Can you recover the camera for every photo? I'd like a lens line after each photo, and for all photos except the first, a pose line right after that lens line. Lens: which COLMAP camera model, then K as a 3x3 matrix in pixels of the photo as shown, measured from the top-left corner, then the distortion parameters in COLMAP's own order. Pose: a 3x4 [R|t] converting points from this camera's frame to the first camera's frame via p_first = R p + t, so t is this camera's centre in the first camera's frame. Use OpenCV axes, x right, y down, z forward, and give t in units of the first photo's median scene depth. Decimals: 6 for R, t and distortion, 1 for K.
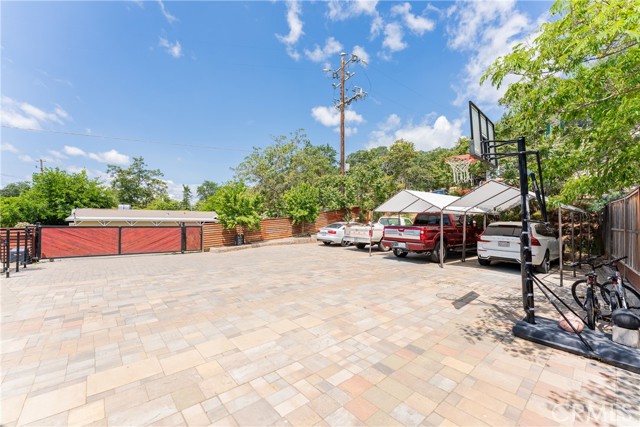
lens RADIAL K [[256.4, 0, 317.6], [0, 256.4, 219.4], [0, 0, 1]] dist [0.013512, -0.000029]
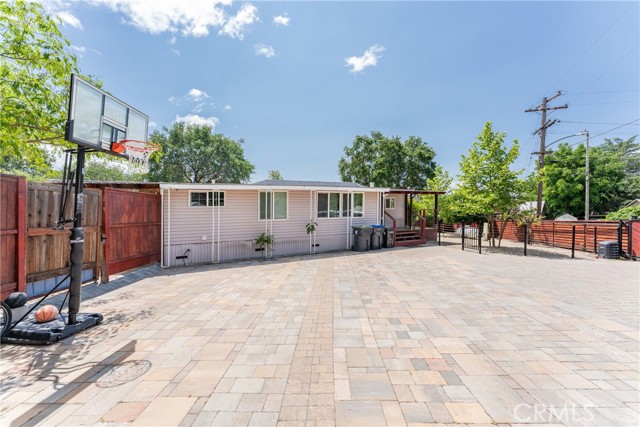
lens RADIAL K [[259.4, 0, 320.4], [0, 259.4, 221.1], [0, 0, 1]] dist [-0.001056, -0.000114]
pose [[-0.692643, 0.021522, -0.720960, 0.242408], [0.013704, 0.999767, 0.016679, 0.001852], [0.721151, 0.001672, -0.692776, 0.656821]]
